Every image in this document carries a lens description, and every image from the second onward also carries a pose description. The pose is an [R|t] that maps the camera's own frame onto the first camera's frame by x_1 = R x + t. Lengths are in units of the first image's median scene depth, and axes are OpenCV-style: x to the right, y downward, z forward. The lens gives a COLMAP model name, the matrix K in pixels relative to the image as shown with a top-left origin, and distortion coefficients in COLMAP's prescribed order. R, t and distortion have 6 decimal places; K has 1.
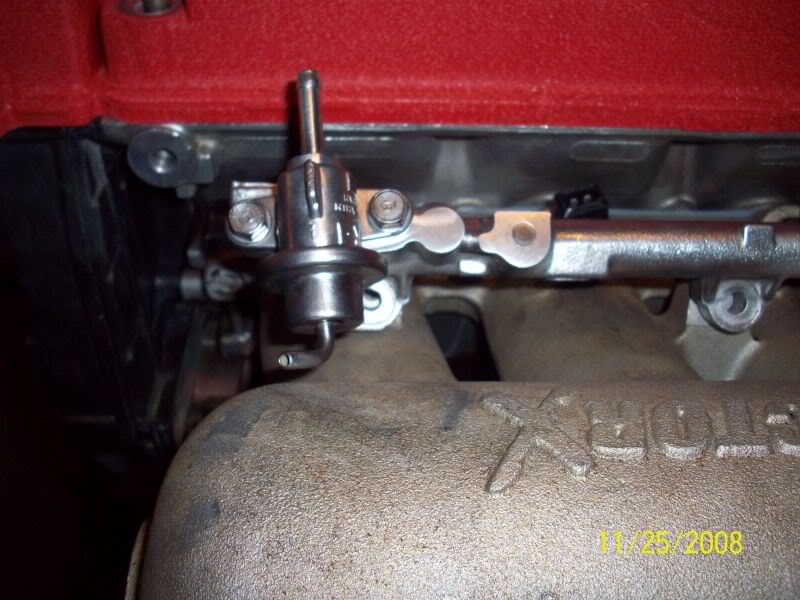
lens RADIAL K [[845.7, 0, 400.0], [0, 845.7, 300.0], [0, 0, 1]] dist [-0.136193, 0.020978]
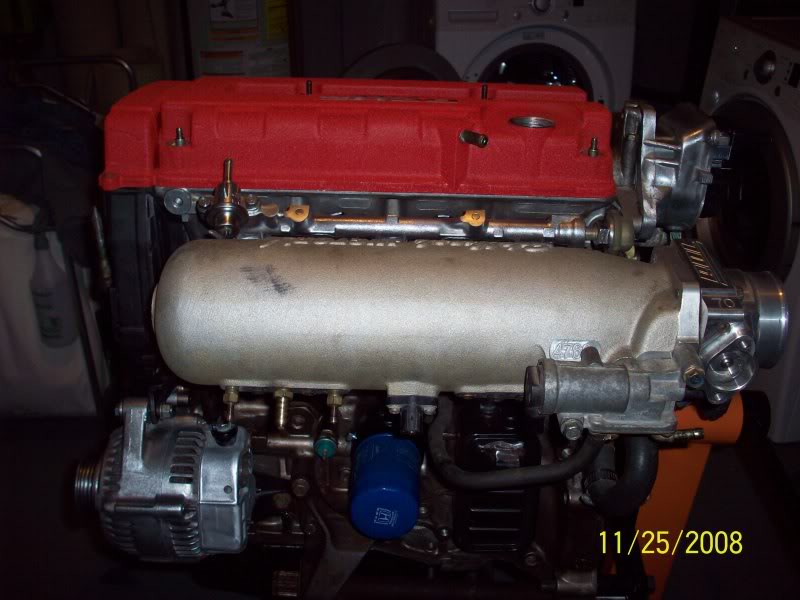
lens RADIAL K [[845.7, 0, 400.0], [0, 845.7, 300.0], [0, 0, 1]] dist [-0.136193, 0.020978]
pose [[0.999949, 0.007962, -0.006187, 0.431574], [-0.009472, 0.952084, -0.305689, 0.923144], [0.003457, 0.305733, 0.952111, -1.398302]]
